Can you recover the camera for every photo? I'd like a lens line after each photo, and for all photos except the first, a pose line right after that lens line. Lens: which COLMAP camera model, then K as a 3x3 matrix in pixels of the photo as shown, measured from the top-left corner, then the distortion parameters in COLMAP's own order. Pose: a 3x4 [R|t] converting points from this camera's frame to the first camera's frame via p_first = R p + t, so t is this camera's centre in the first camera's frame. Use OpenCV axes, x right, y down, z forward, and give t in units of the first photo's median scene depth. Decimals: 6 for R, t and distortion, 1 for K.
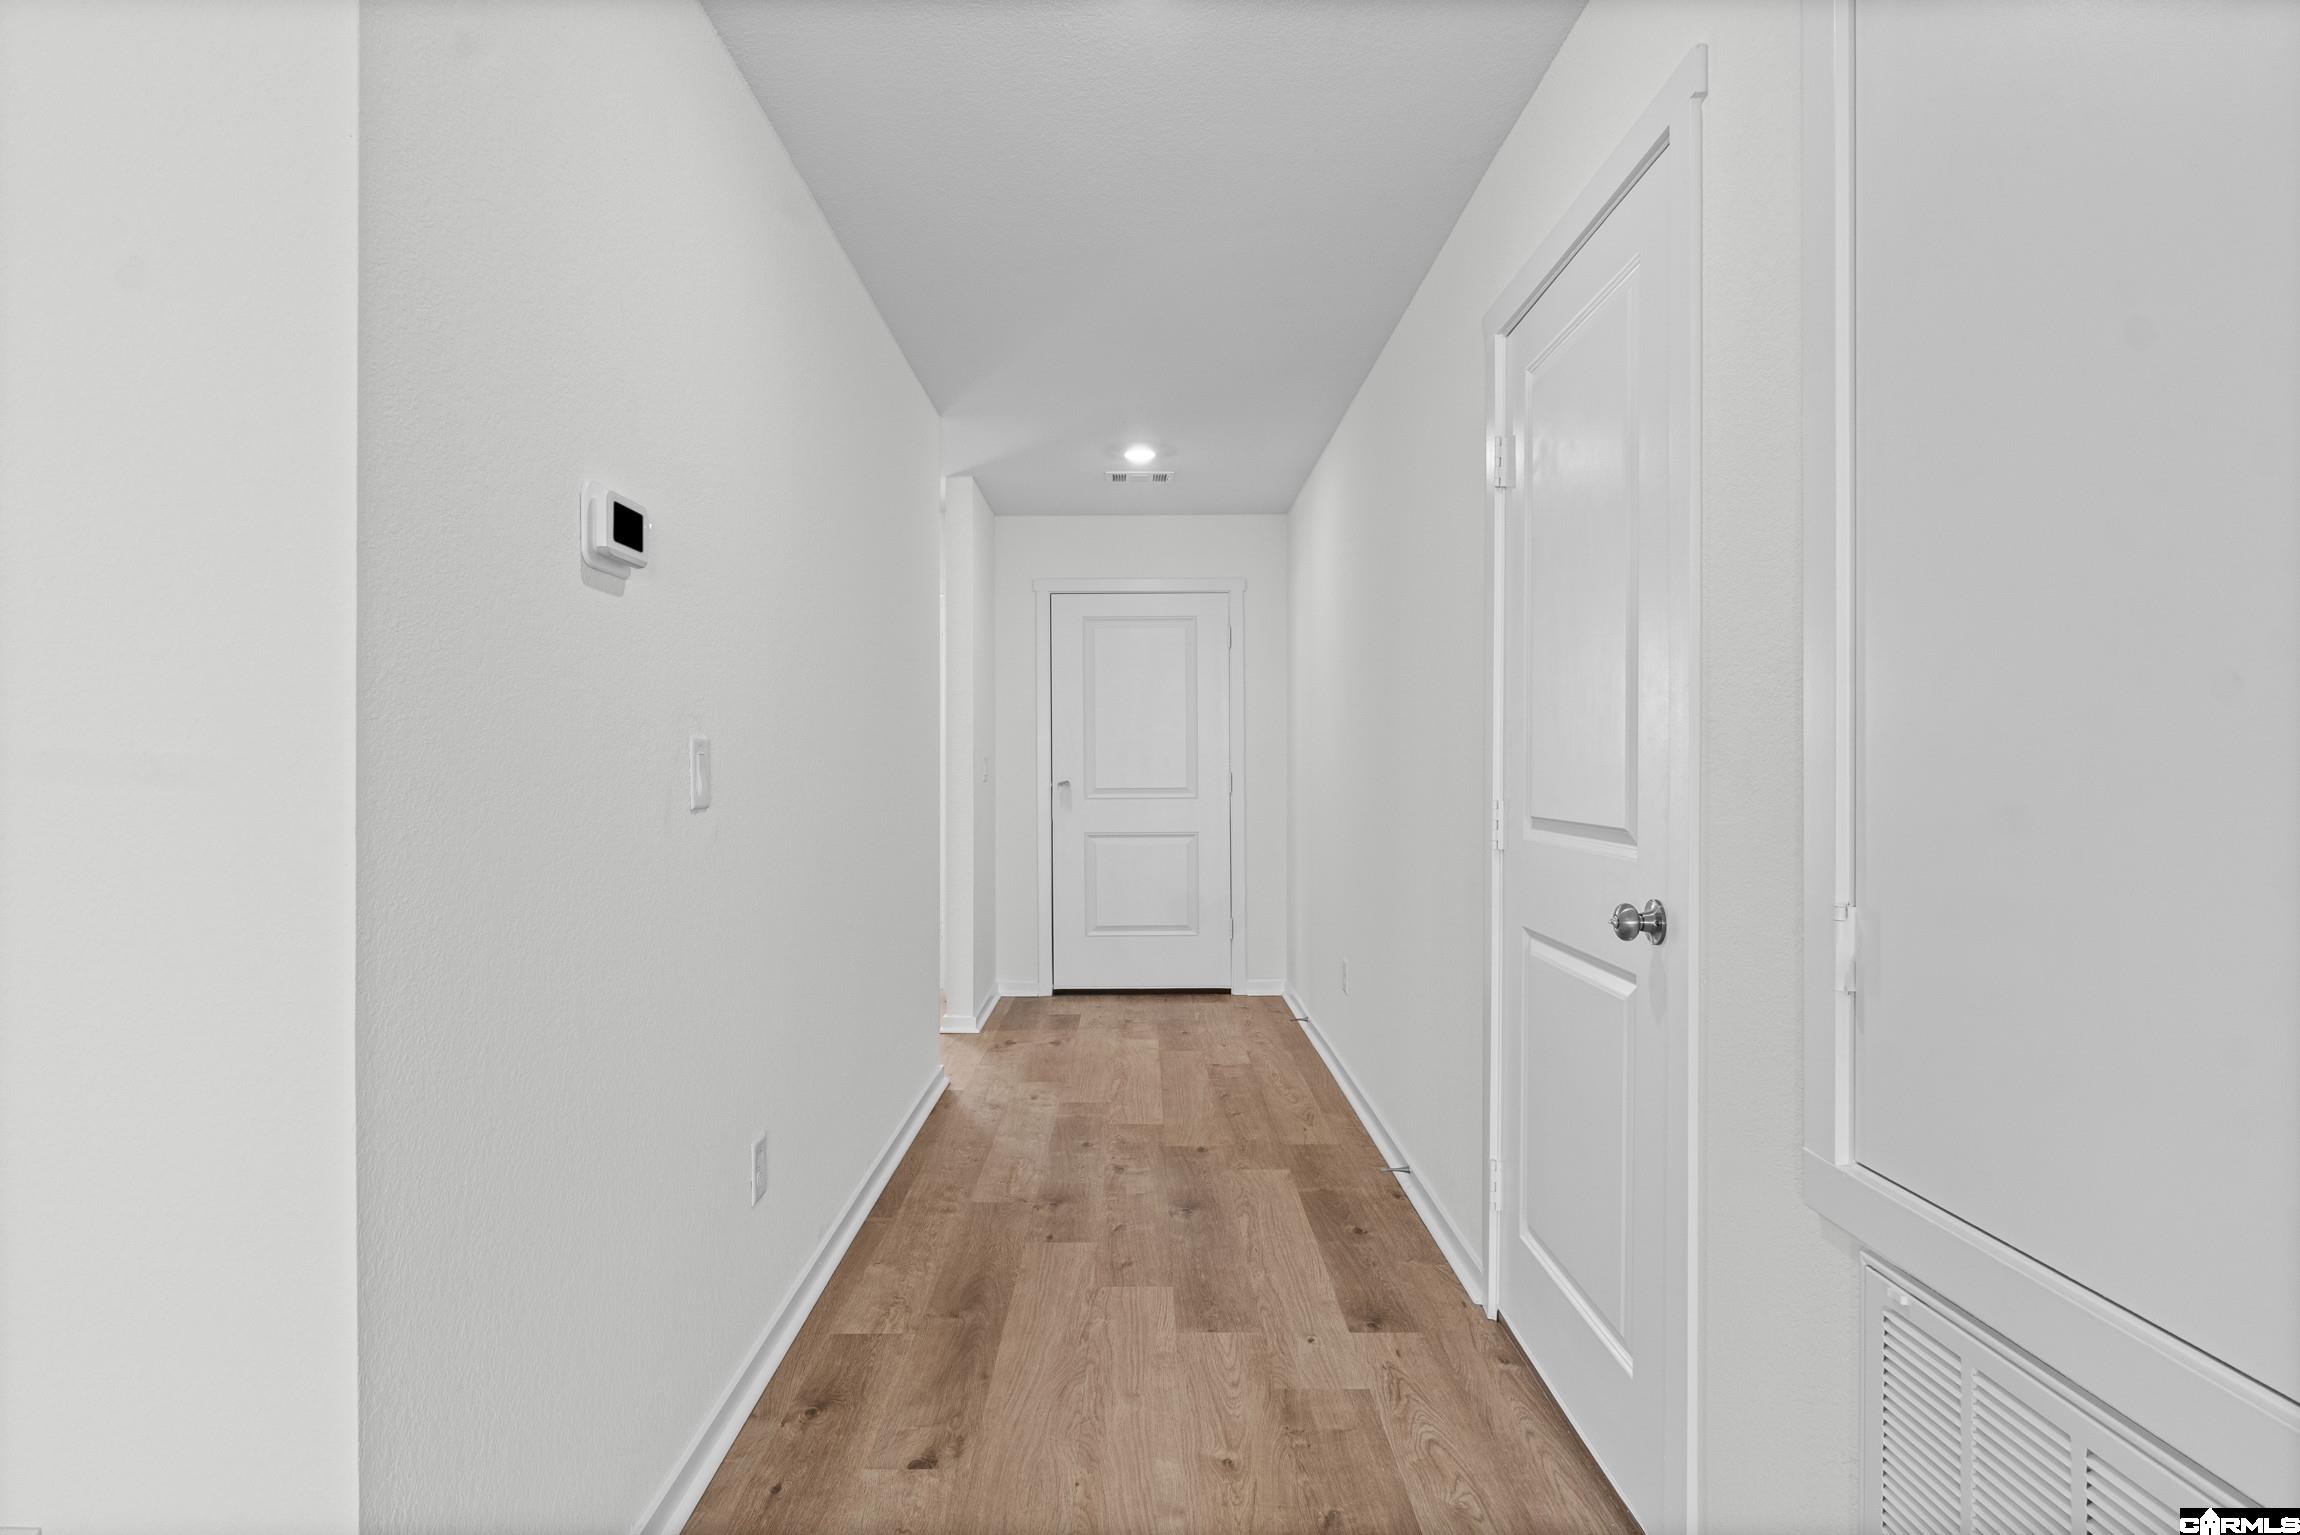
lens RADIAL K [[1185.9, 0, 1150.0], [0, 1185.9, 765.4], [0, 0, 1]] dist [-0.001743, -0.000322]
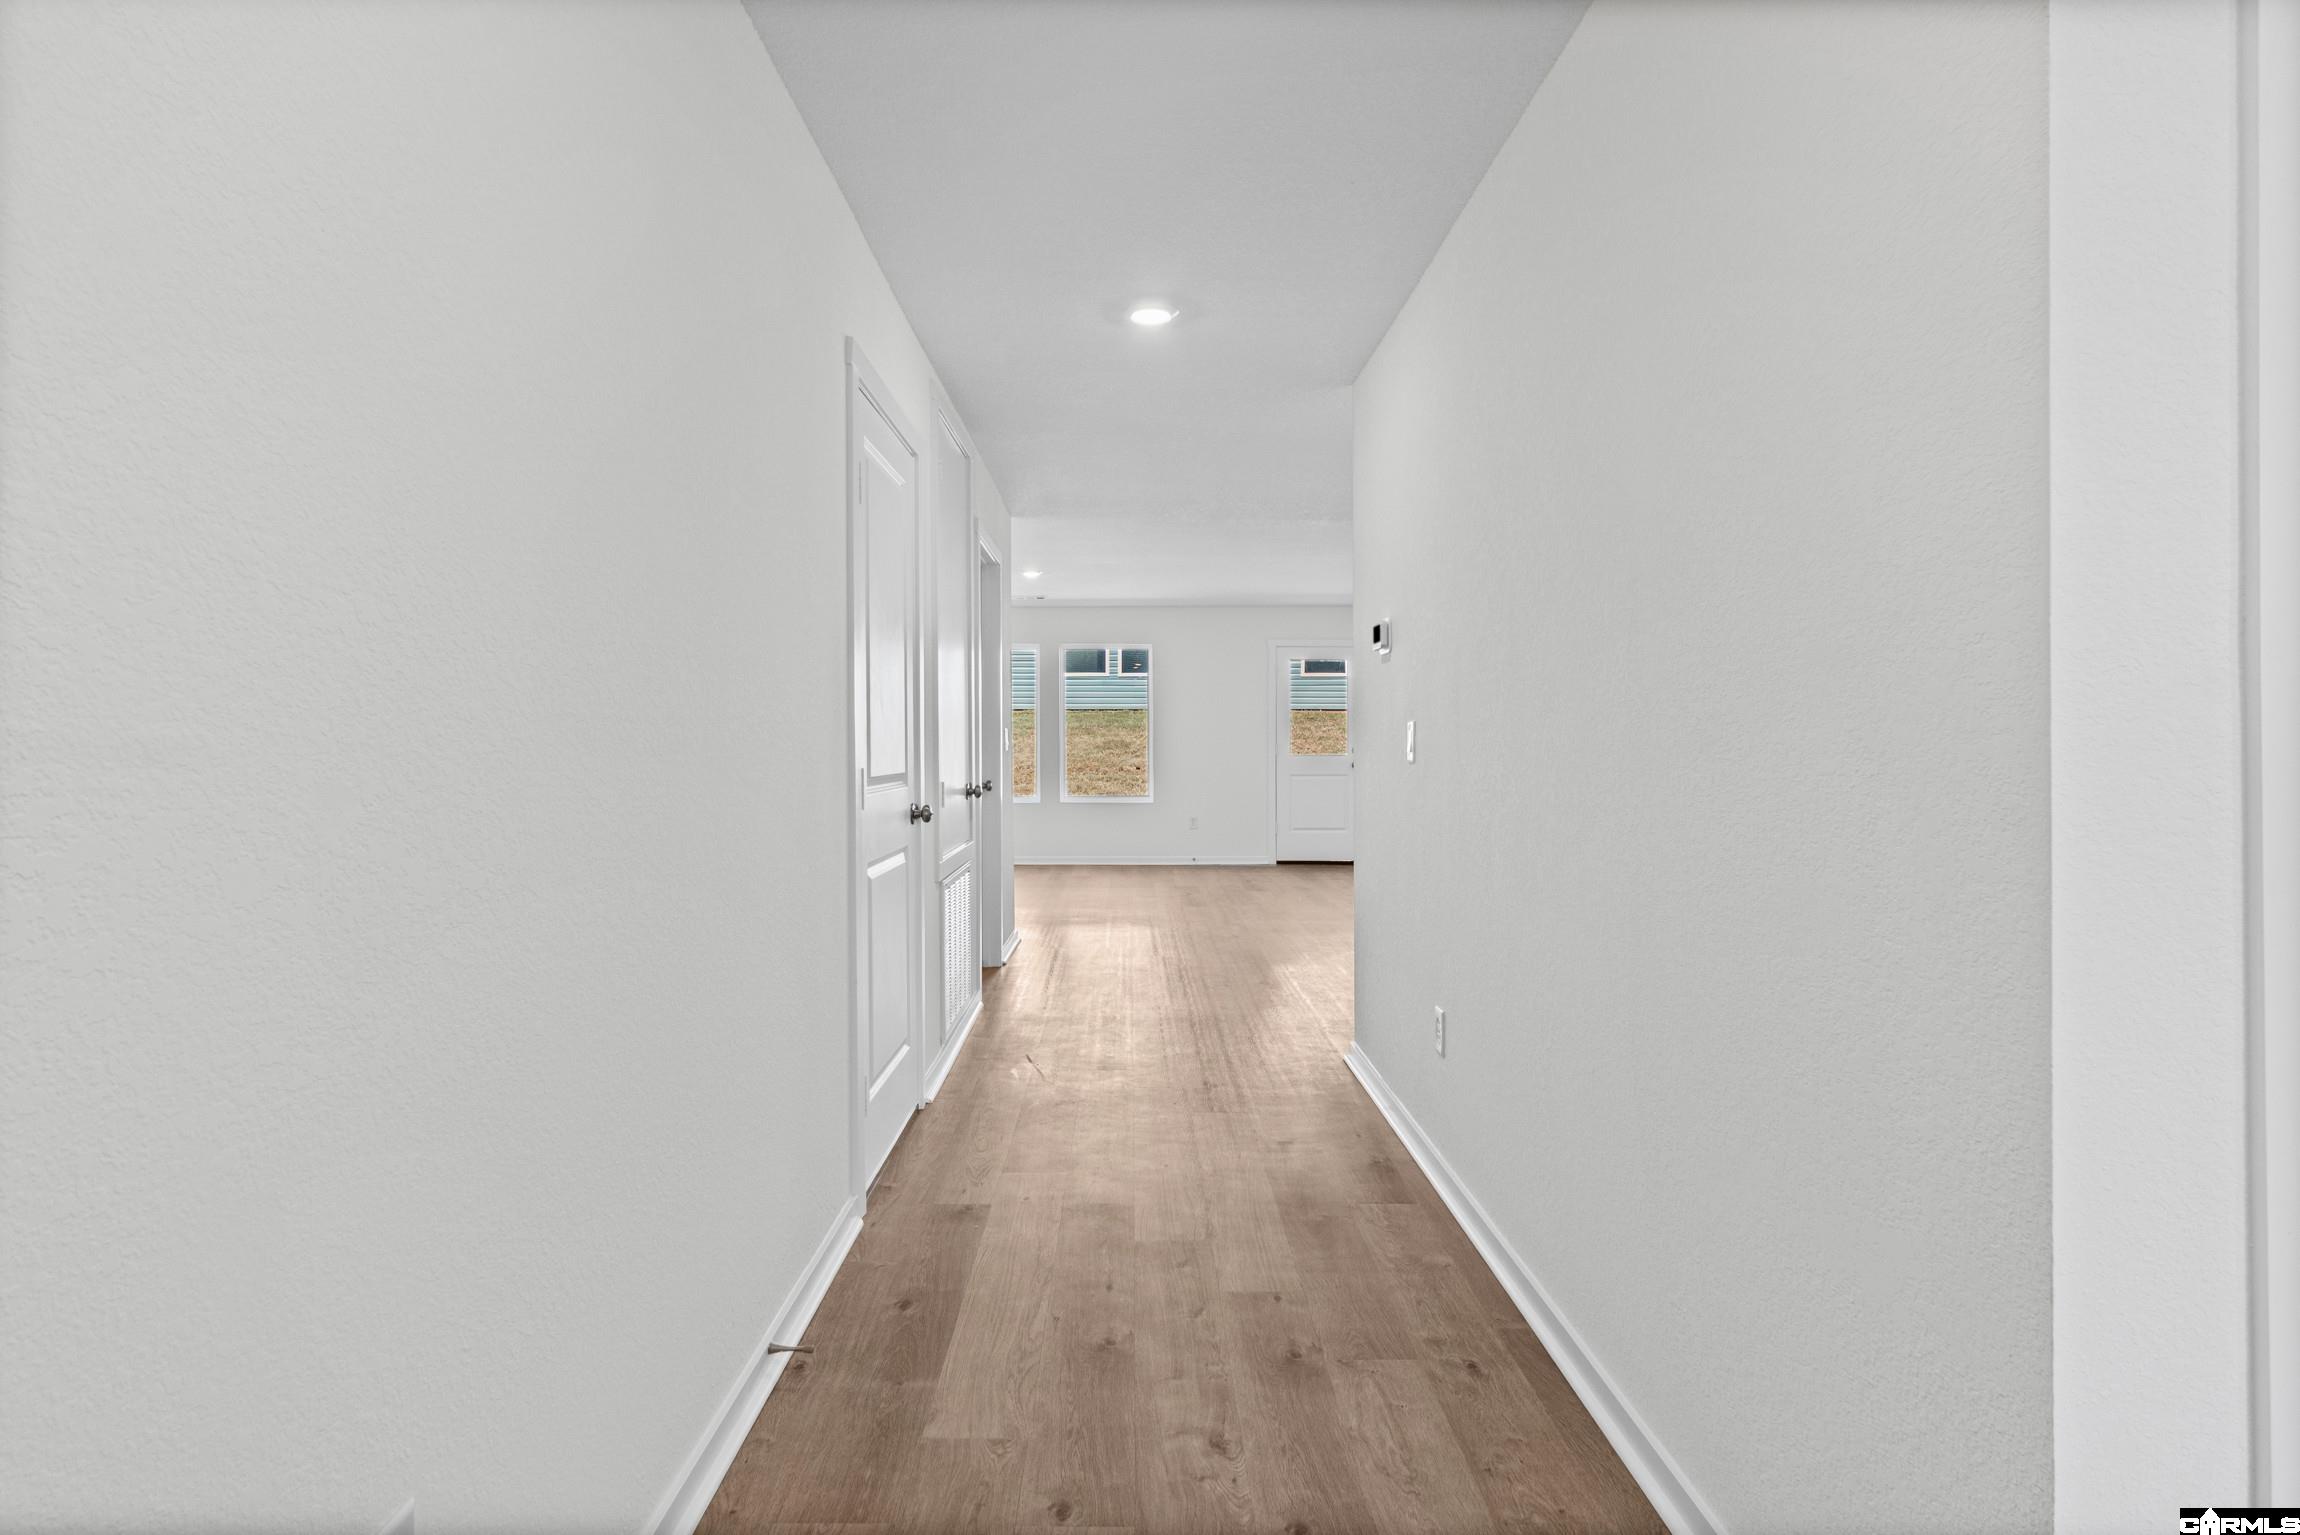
lens RADIAL K [[1185.9, 0, 1149.8], [0, 1185.9, 756.8], [0, 0, 1]] dist [-0.001743, -0.000322]
pose [[-0.999953, 0.005452, -0.008005, 0.010117], [0.005358, 0.999918, 0.011615, 0.003780], [0.008068, 0.011572, -0.999900, 1.723668]]
